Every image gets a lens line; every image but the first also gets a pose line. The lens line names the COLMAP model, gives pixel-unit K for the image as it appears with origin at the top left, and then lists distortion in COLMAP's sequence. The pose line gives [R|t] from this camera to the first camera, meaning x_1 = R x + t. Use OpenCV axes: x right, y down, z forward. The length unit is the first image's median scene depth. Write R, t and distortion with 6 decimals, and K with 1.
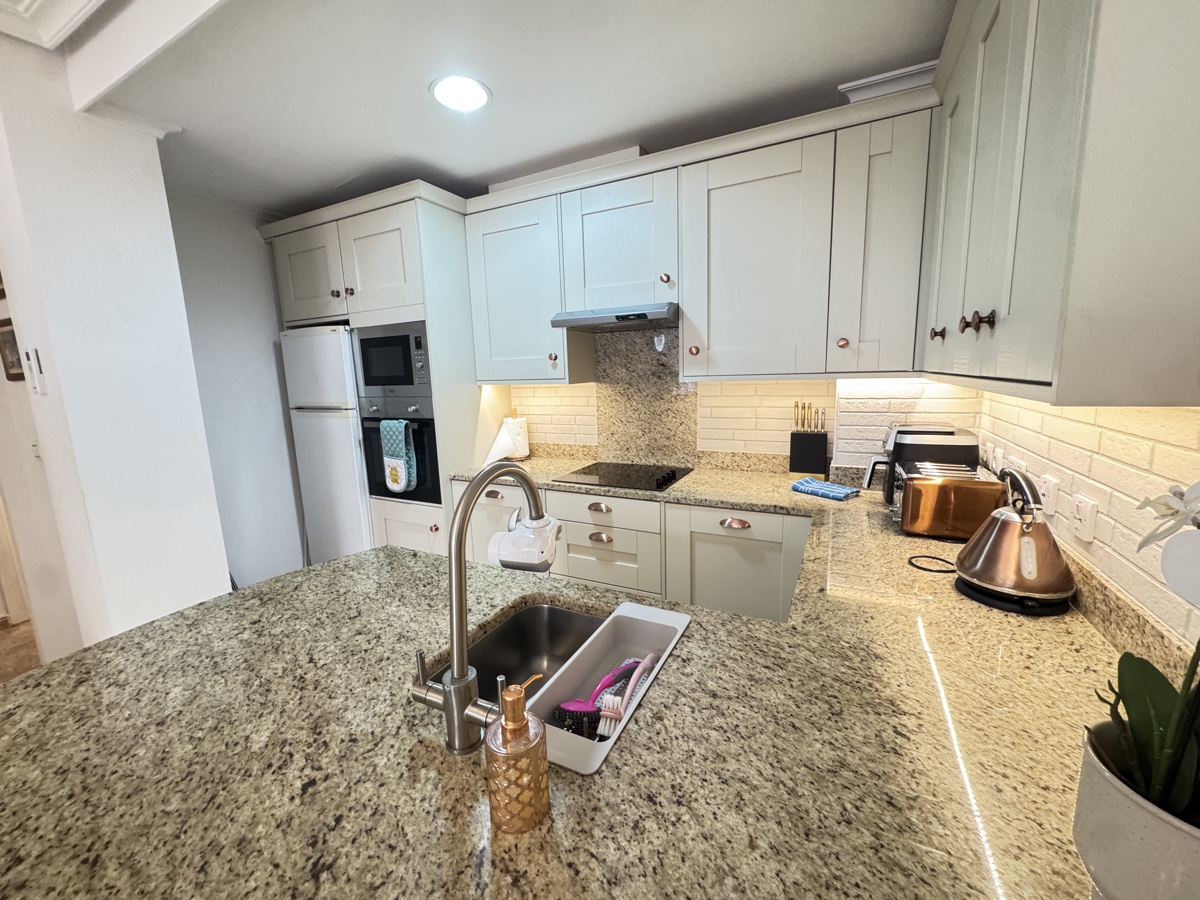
lens RADIAL K [[478.4, 0, 600.4], [0, 478.4, 448.0], [0, 0, 1]] dist [-0.004540, 0.000373]
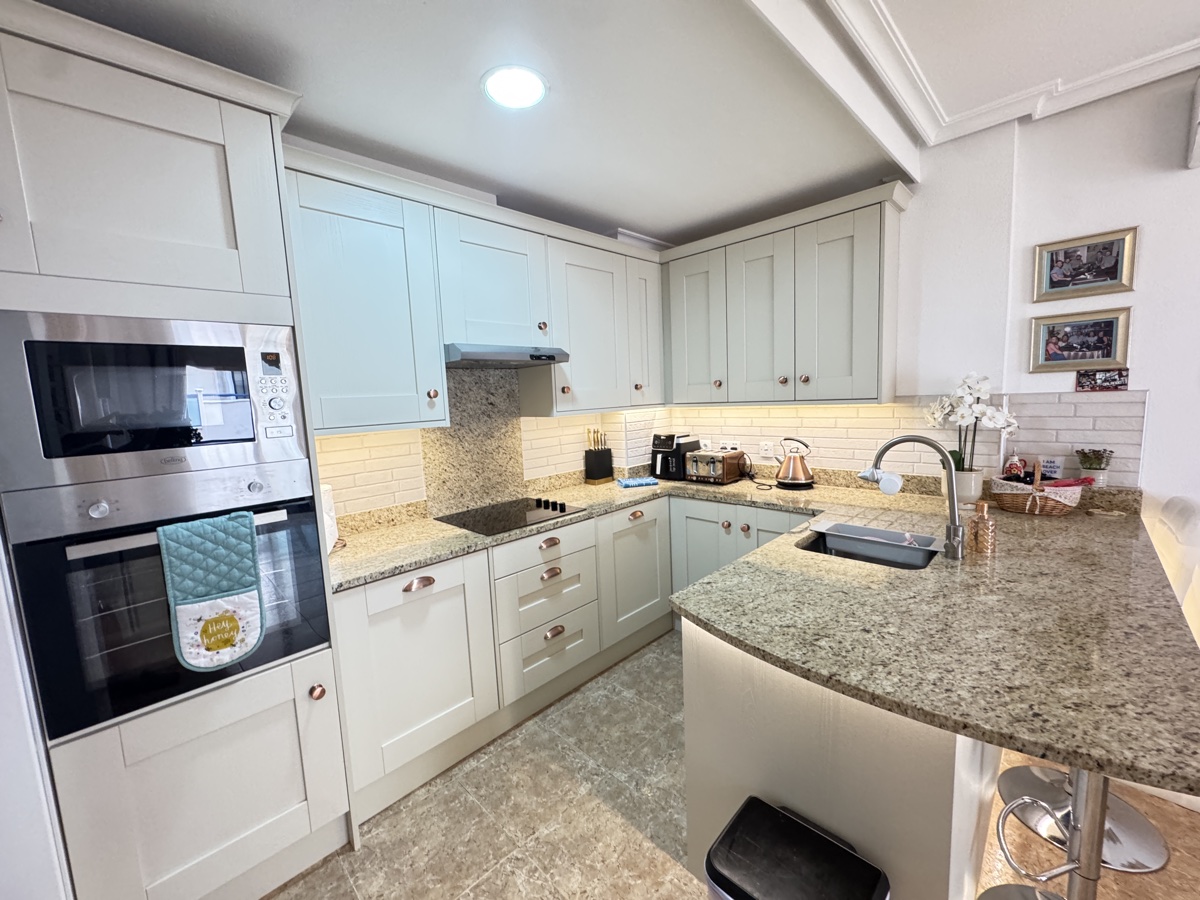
lens RADIAL K [[478.4, 0, 599.5], [0, 478.4, 449.2], [0, 0, 1]] dist [-0.004540, 0.000373]
pose [[0.305008, -0.089868, 0.948100, -0.916375], [0.187460, 0.981726, 0.032748, -0.081919], [-0.933718, 0.167743, 0.316281, 0.568714]]
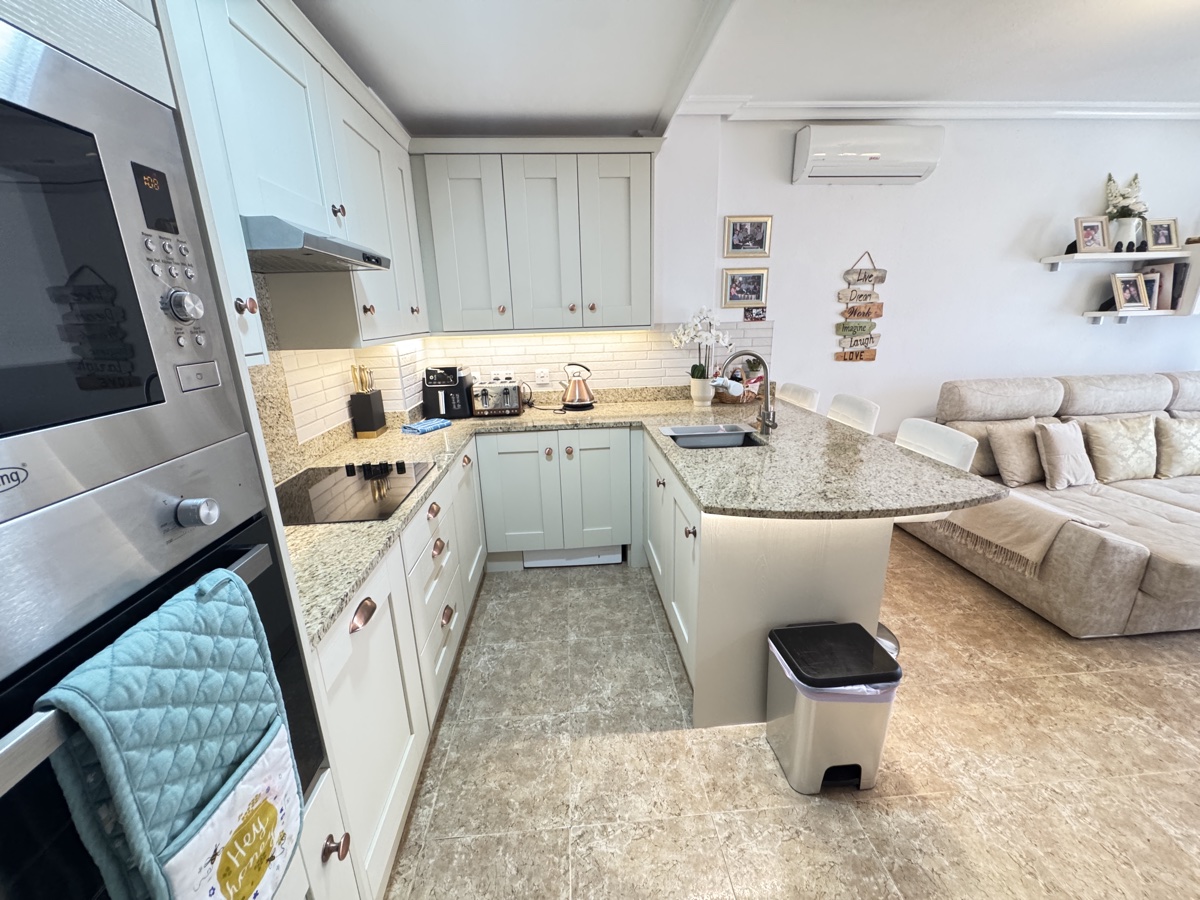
lens RADIAL K [[478.4, 0, 601.7], [0, 478.4, 449.1], [0, 0, 1]] dist [-0.004540, 0.000373]
pose [[-0.518771, -0.189271, 0.833699, -0.788250], [0.178441, 0.929734, 0.322109, -0.171936], [-0.836084, 0.315866, -0.448545, 1.111710]]
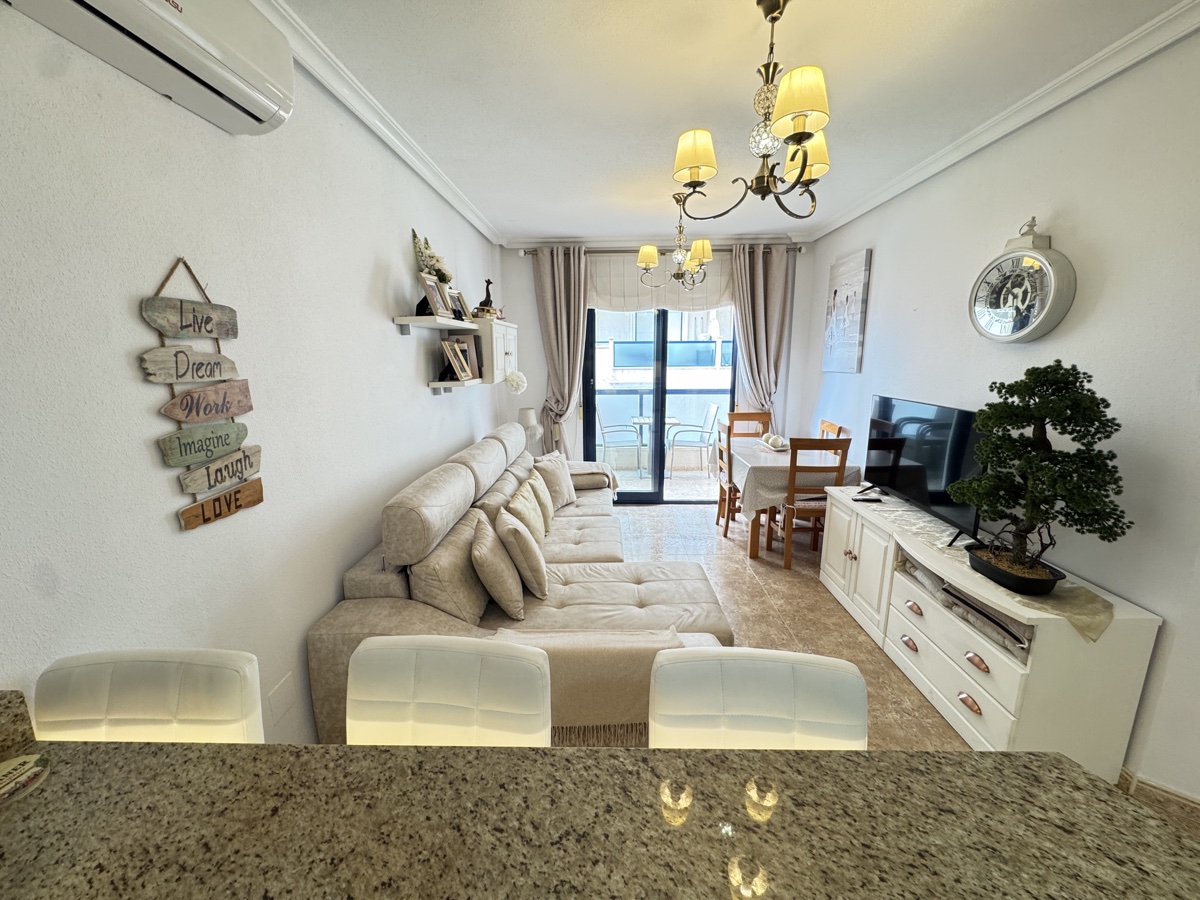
lens RADIAL K [[478.4, 0, 601.0], [0, 478.4, 451.4], [0, 0, 1]] dist [-0.004540, 0.000373]
pose [[-0.898267, 0.125528, -0.421141, -0.077161], [-0.034636, 0.935130, 0.352609, -0.122117], [0.438083, 0.331324, -0.835648, 0.391384]]
